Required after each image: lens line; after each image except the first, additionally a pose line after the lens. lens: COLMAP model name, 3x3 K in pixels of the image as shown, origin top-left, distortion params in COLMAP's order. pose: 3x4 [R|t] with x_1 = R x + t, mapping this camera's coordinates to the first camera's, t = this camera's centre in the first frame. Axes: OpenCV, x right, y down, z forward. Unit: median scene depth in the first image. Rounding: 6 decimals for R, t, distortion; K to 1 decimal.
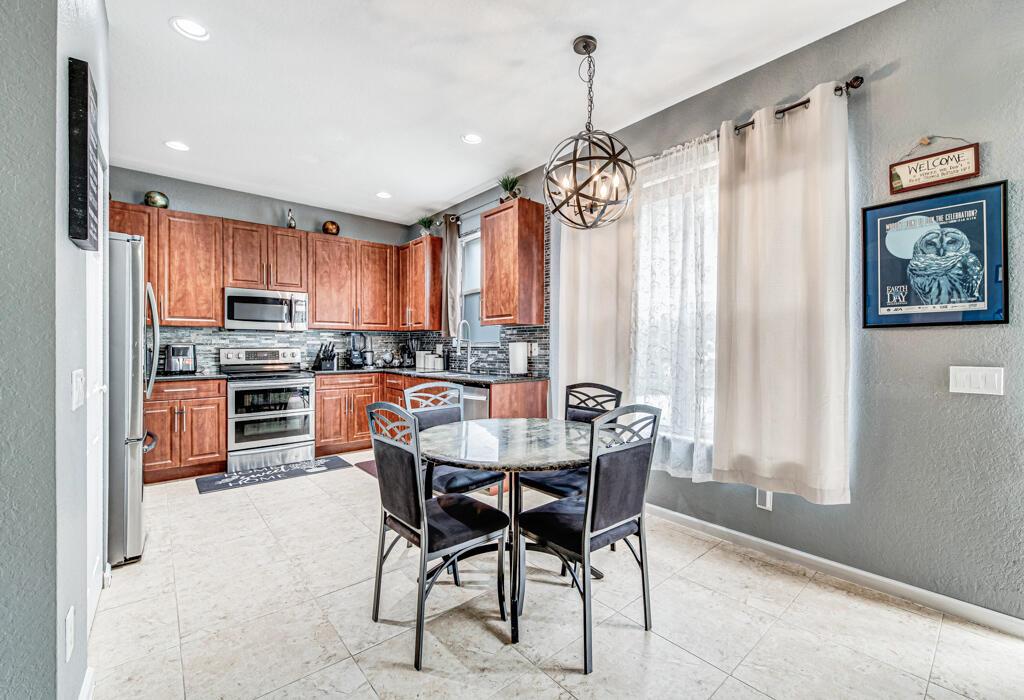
lens RADIAL K [[426.4, 0, 514.7], [0, 426.4, 346.2], [0, 0, 1]] dist [-0.014838, -0.000148]
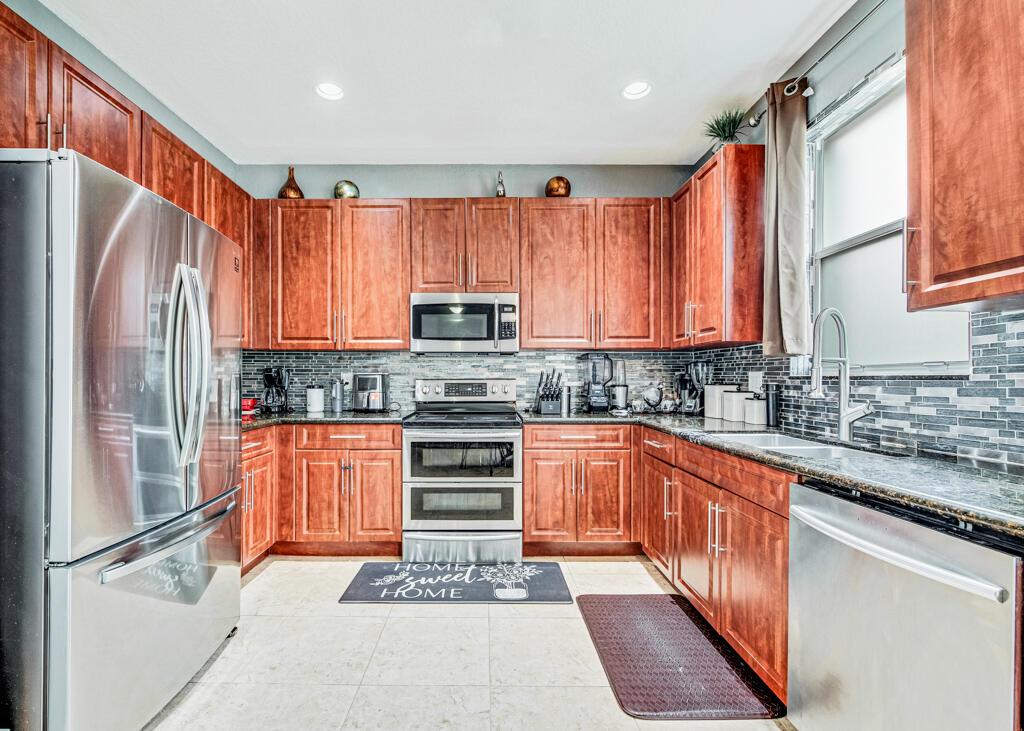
lens RADIAL K [[449.5, 0, 486.6], [0, 449.5, 376.7], [0, 0, 1]] dist [-0.009338, -0.000354]
pose [[0.764208, -0.002297, -0.644966, -0.092012], [0.001522, 0.999997, -0.001758, 0.001814], [0.644968, 0.000362, 0.764209, 0.459656]]
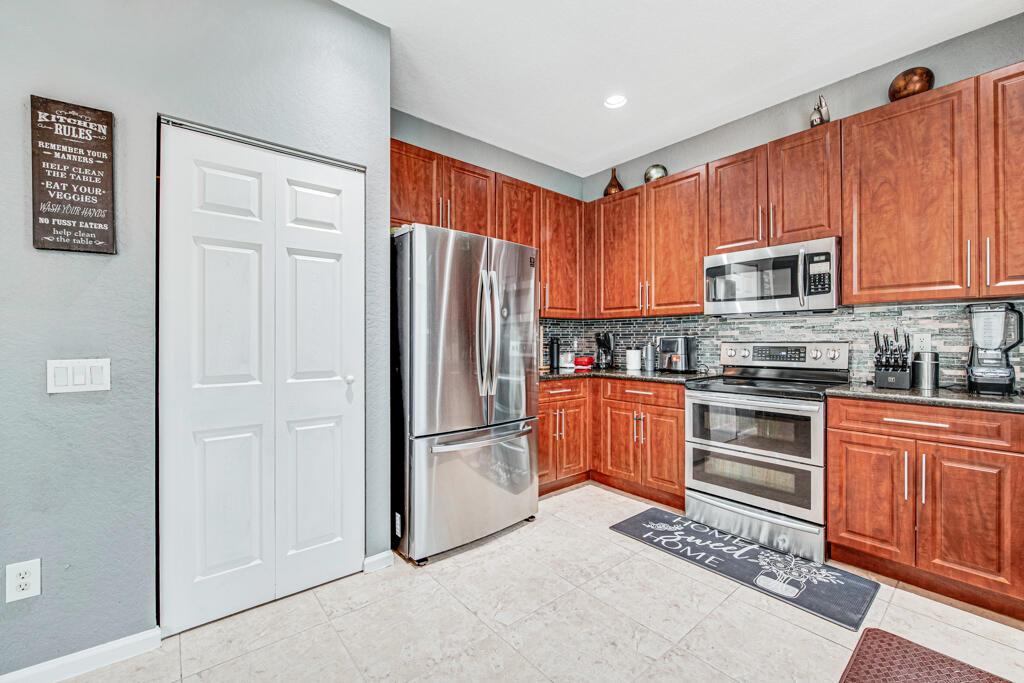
lens RADIAL K [[412.4, 0, 502.1], [0, 412.4, 338.1], [0, 0, 1]] dist [-0.019300, -0.000177]
pose [[-0.023402, -0.007279, -0.999700, 0.017101], [0.001413, 0.999972, -0.007314, 0.002339], [0.999725, -0.001584, -0.023391, 0.610248]]
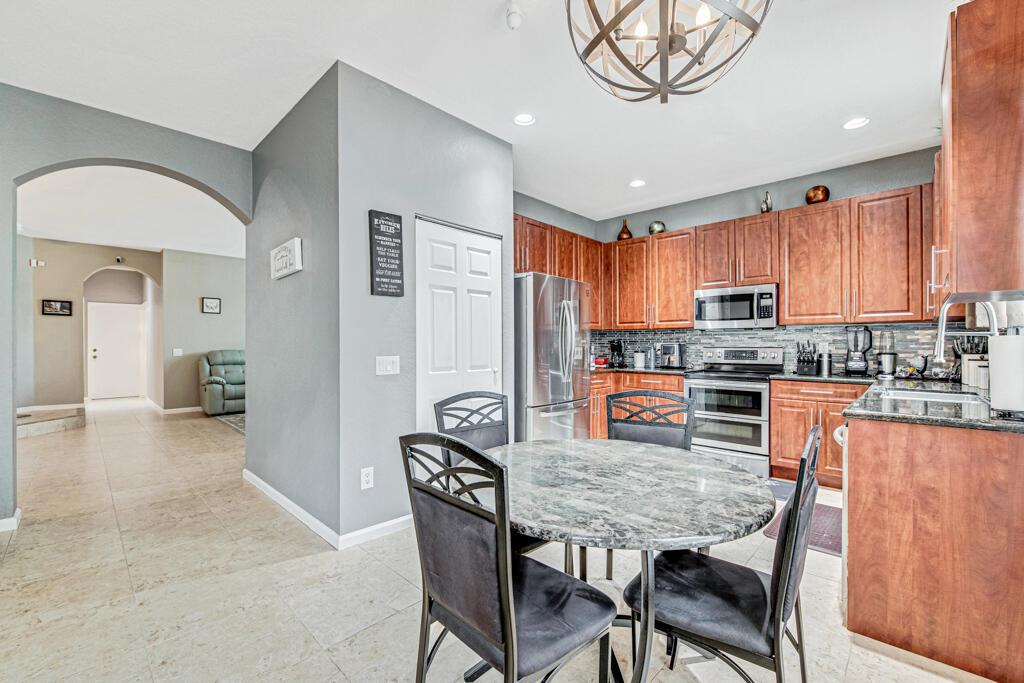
lens RADIAL K [[421.3, 0, 507.0], [0, 421.3, 341.2], [0, 0, 1]] dist [-0.020269, 0.000079]
pose [[0.093309, -0.010750, -0.995579, 0.300020], [-0.001066, 0.999940, -0.010897, 0.001397], [0.995637, 0.002078, 0.093292, 0.387618]]
